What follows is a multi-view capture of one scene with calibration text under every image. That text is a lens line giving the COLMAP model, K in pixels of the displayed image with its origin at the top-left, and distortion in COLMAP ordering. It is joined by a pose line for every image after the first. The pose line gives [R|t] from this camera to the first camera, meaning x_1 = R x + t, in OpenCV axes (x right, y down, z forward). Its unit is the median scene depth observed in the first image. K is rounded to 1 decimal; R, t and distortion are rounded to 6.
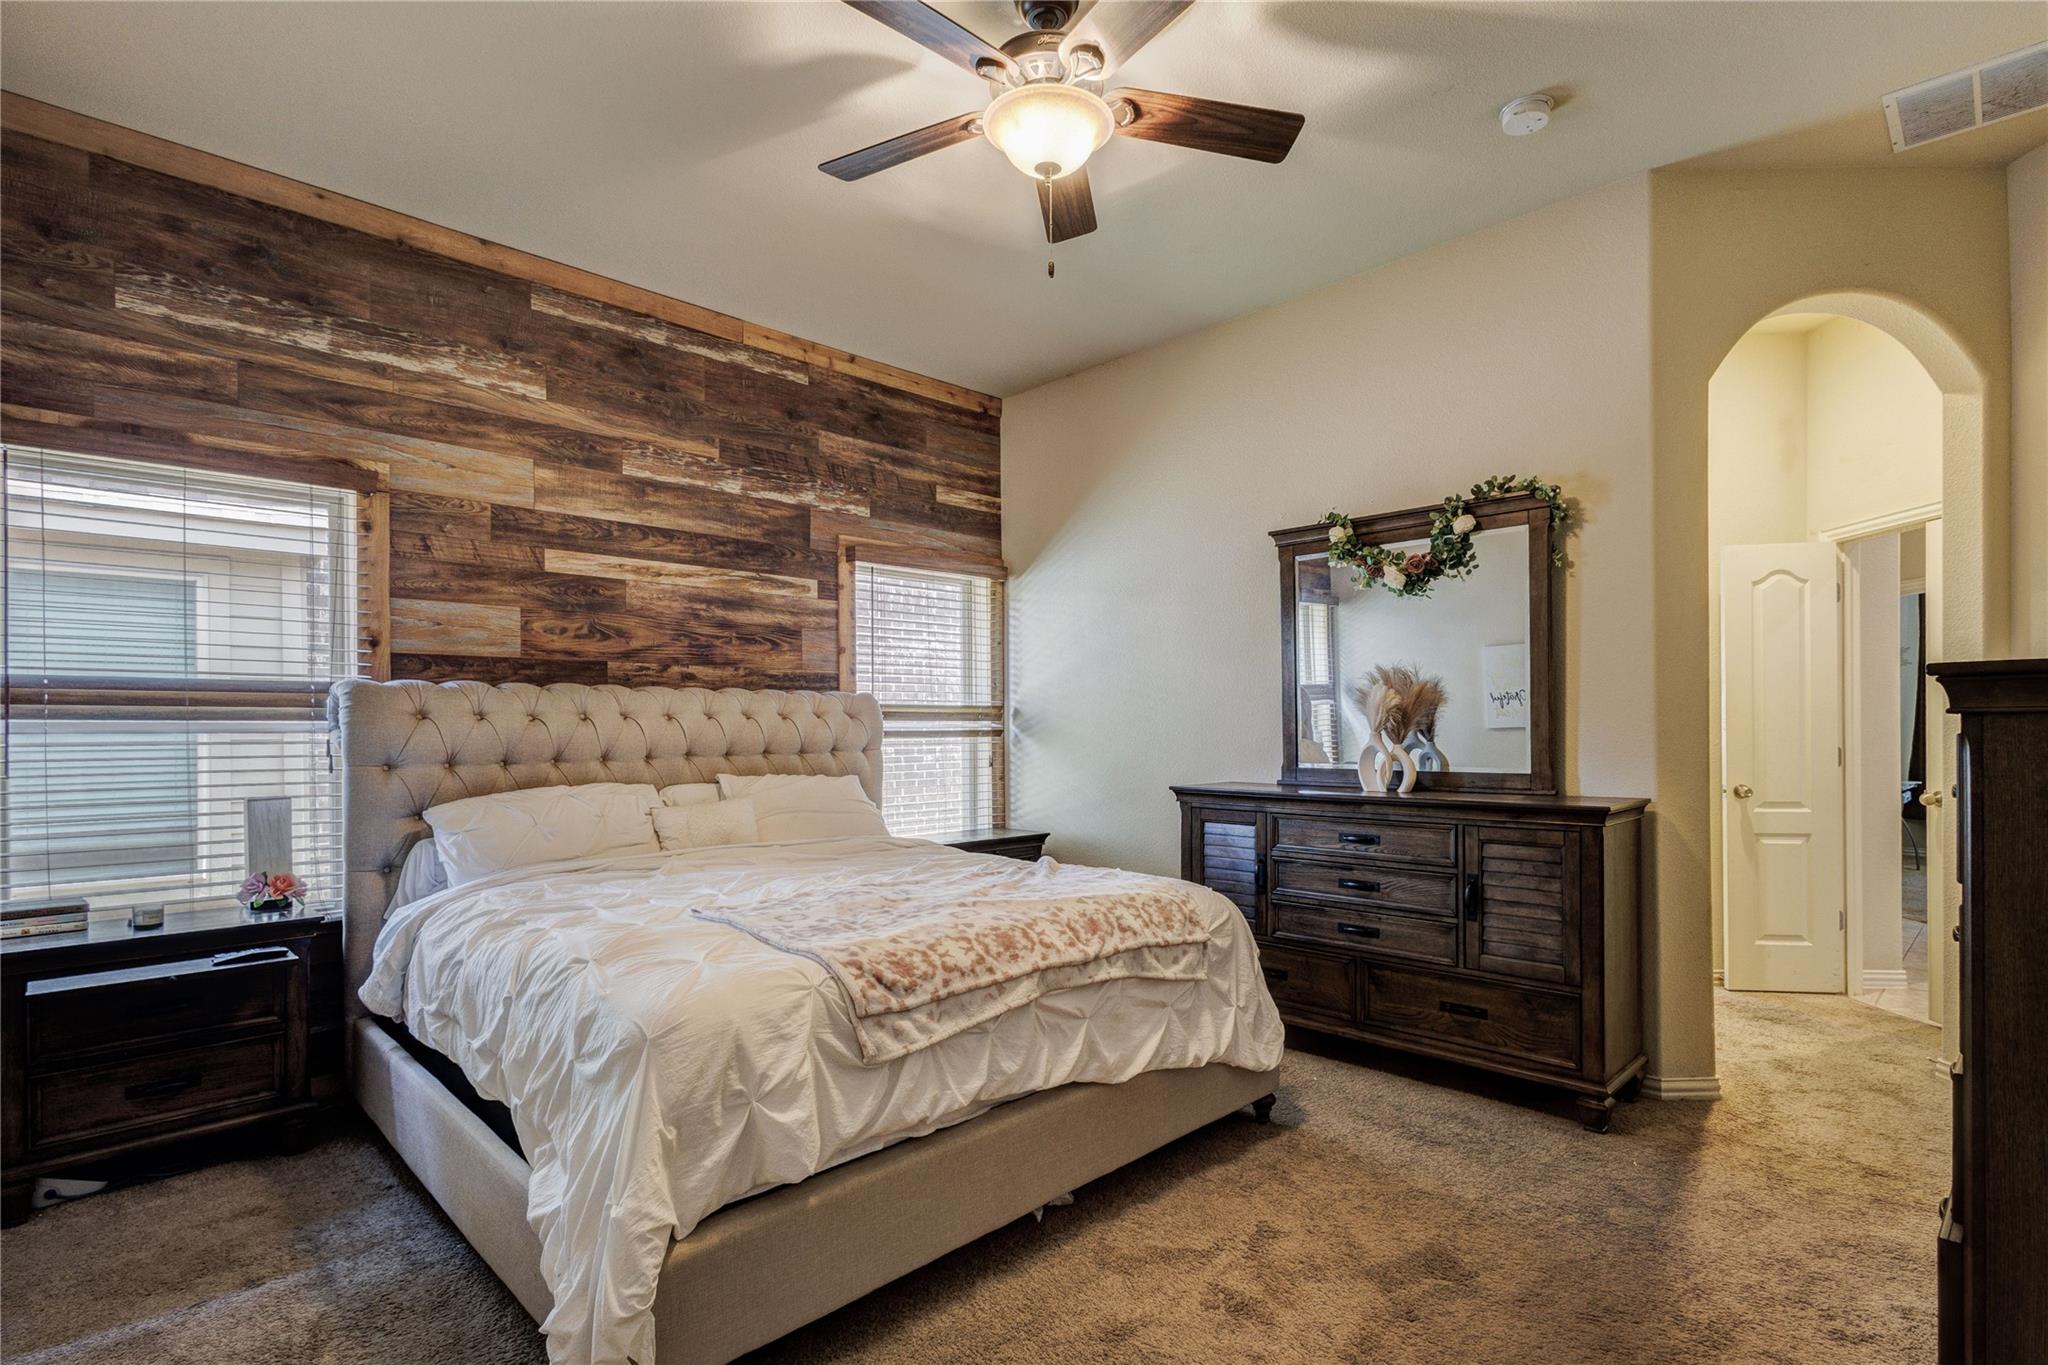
lens RADIAL K [[994.6, 0, 1027.9], [0, 994.6, 692.4], [0, 0, 1]] dist [0.007572, 0.000045]
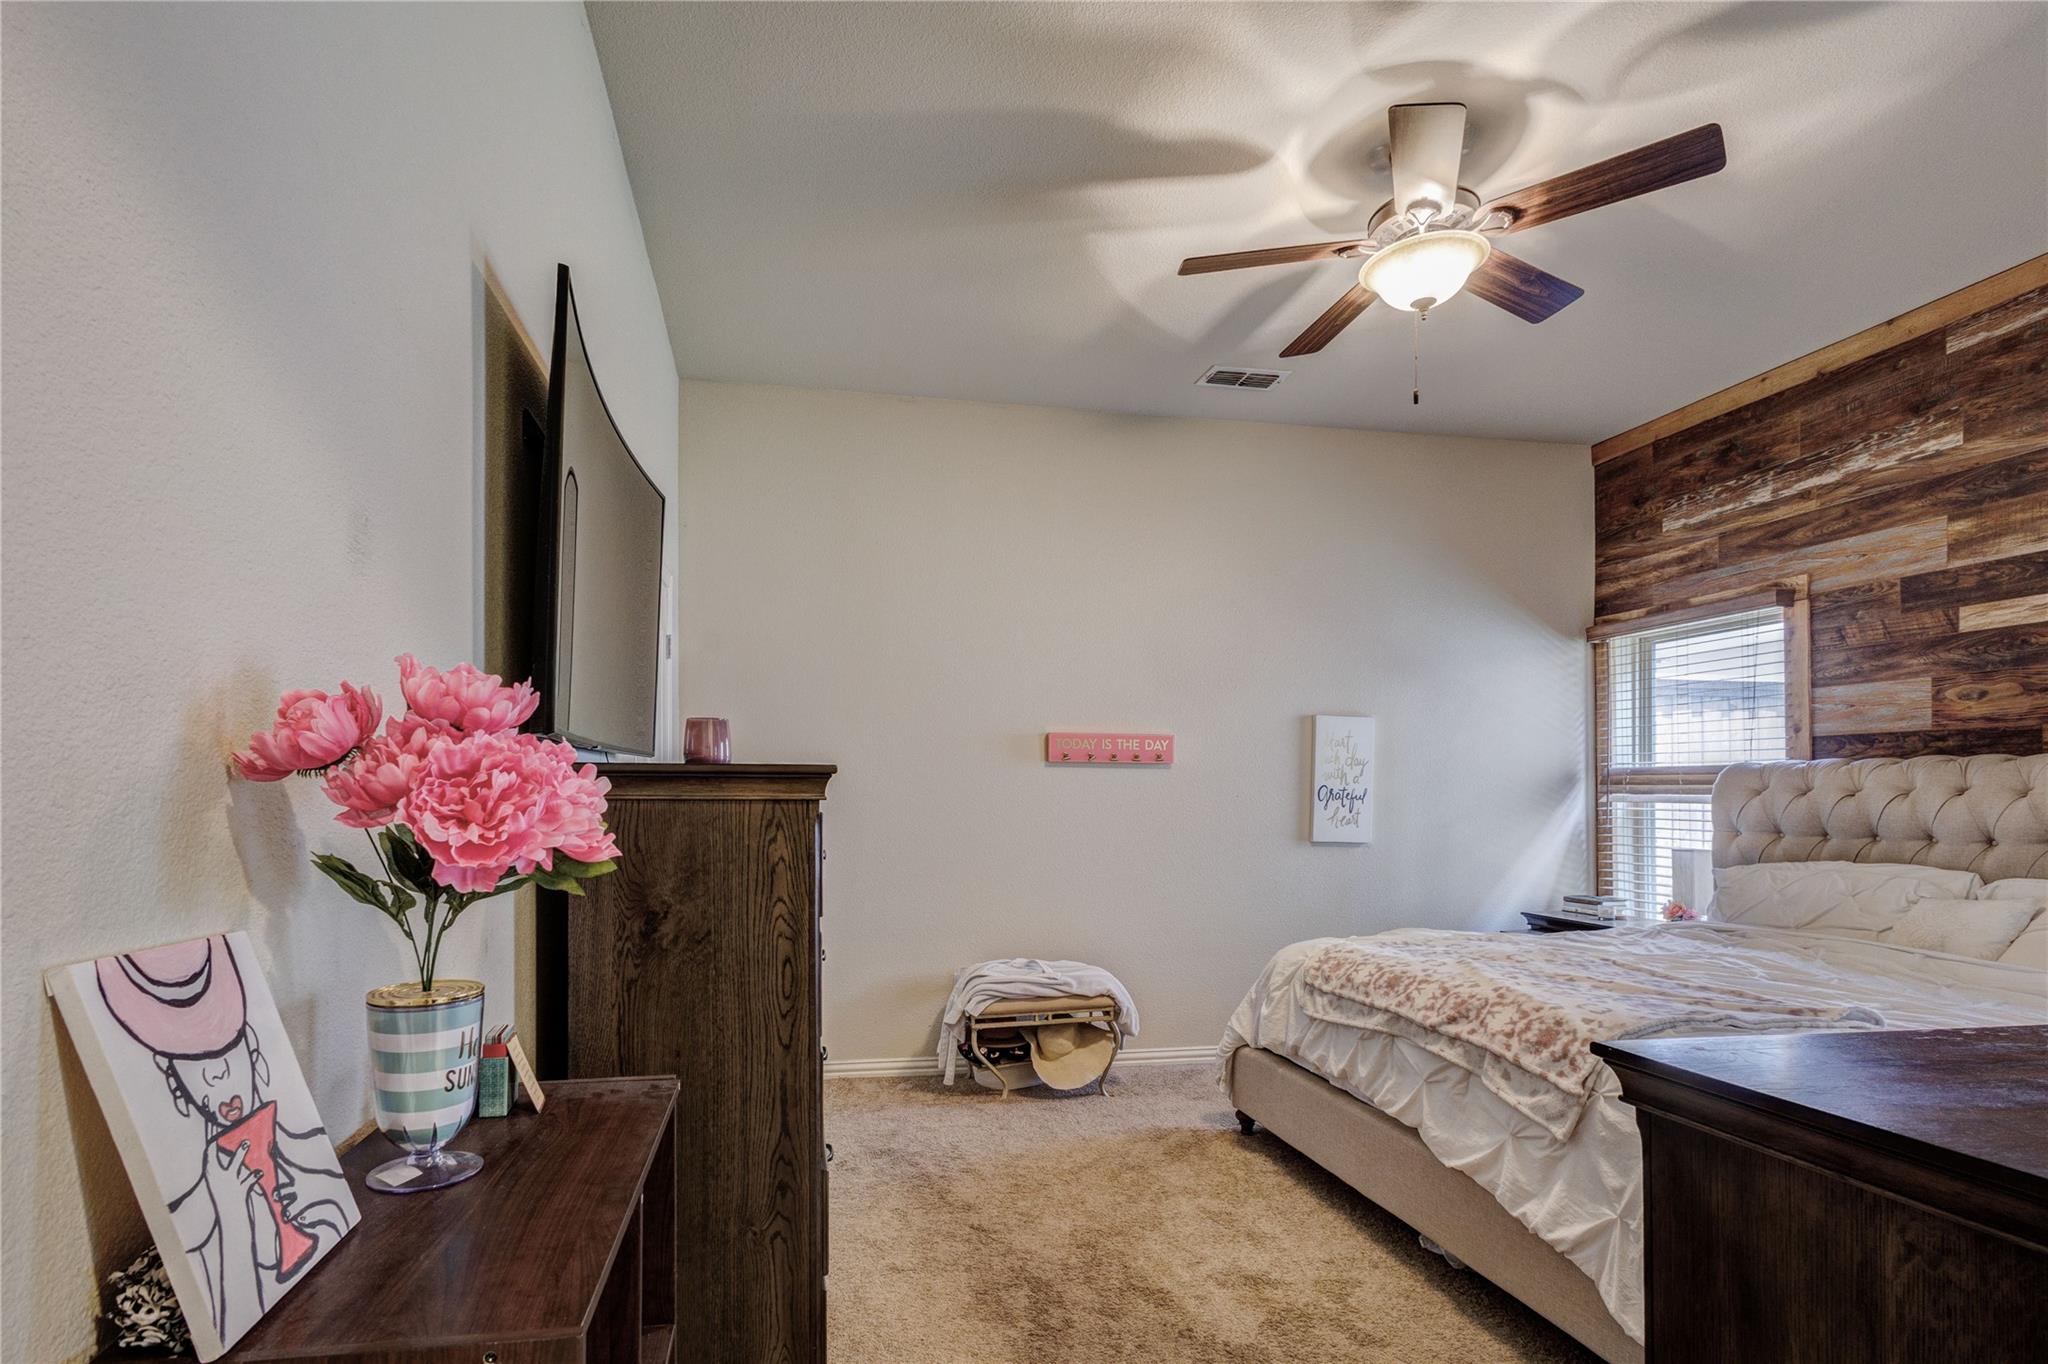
lens RADIAL K [[944.6, 0, 1024.0], [0, 944.6, 712.7], [0, 0, 1]] dist [0.000863, 0.000214]
pose [[-0.500865, -0.068797, -0.862787, 0.728735], [0.028843, 0.994956, -0.096080, 0.011328], [0.865045, -0.073008, -0.496354, 0.715642]]
